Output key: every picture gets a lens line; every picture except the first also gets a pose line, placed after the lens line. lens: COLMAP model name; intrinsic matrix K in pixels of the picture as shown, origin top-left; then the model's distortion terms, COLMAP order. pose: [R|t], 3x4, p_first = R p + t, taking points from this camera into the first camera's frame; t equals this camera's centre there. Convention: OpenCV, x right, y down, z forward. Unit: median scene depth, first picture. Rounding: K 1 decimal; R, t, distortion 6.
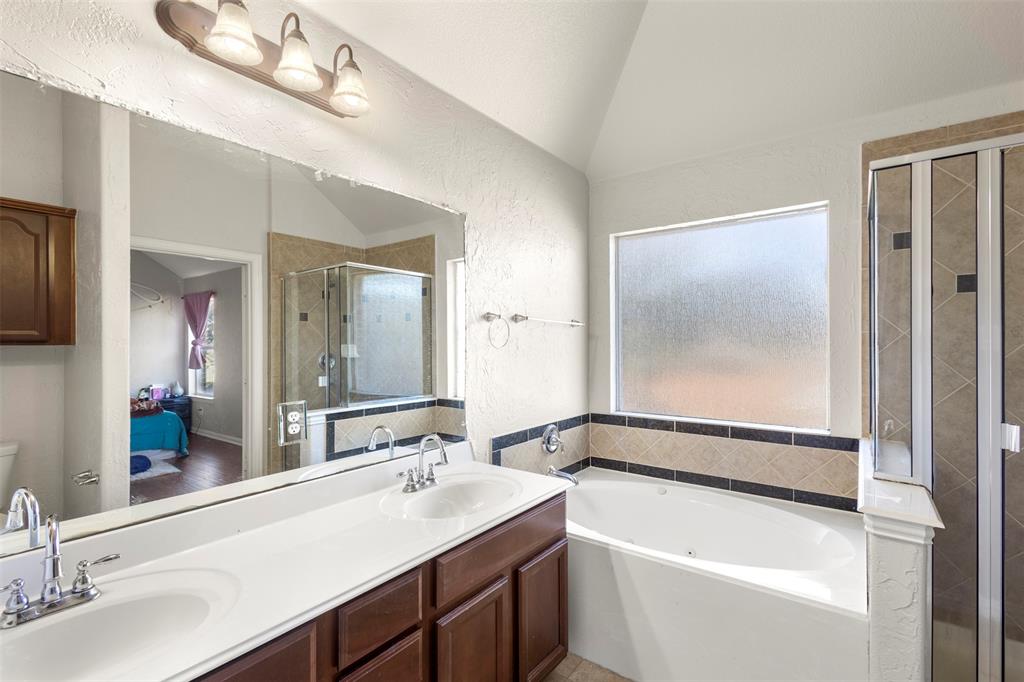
lens RADIAL K [[468.1, 0, 506.1], [0, 468.1, 344.2], [0, 0, 1]] dist [0.004647, 0.000177]
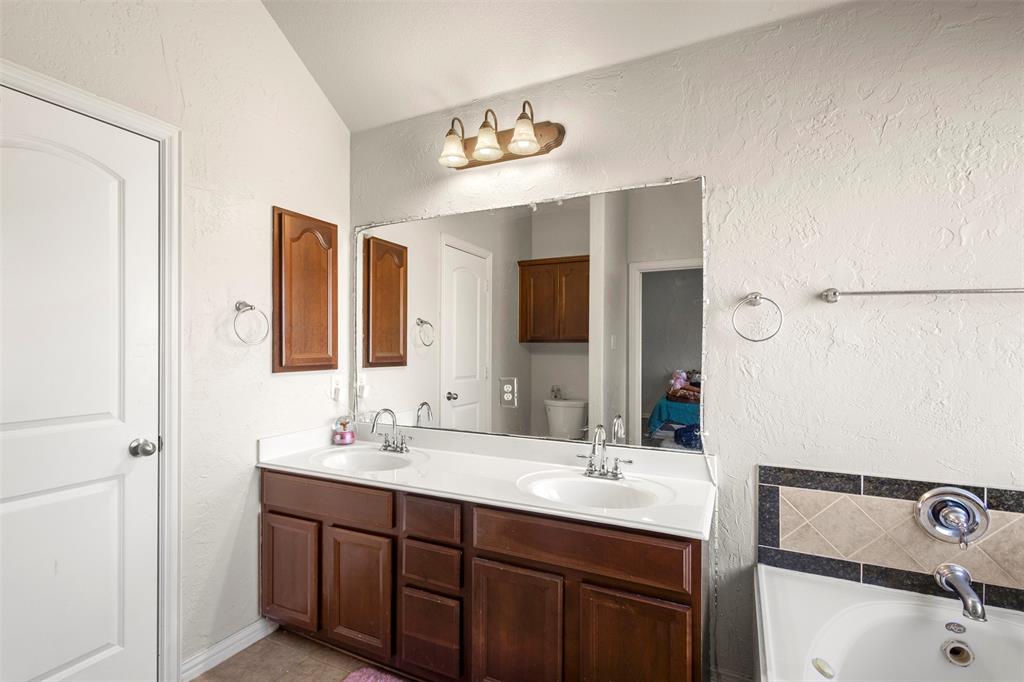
lens RADIAL K [[468.1, 0, 507.3], [0, 468.1, 342.6], [0, 0, 1]] dist [0.004647, 0.000177]
pose [[0.193333, -0.001070, -0.981133, 0.668046], [-0.001950, 0.999997, -0.001475, 0.014335], [0.981131, 0.002199, 0.193330, 0.521463]]
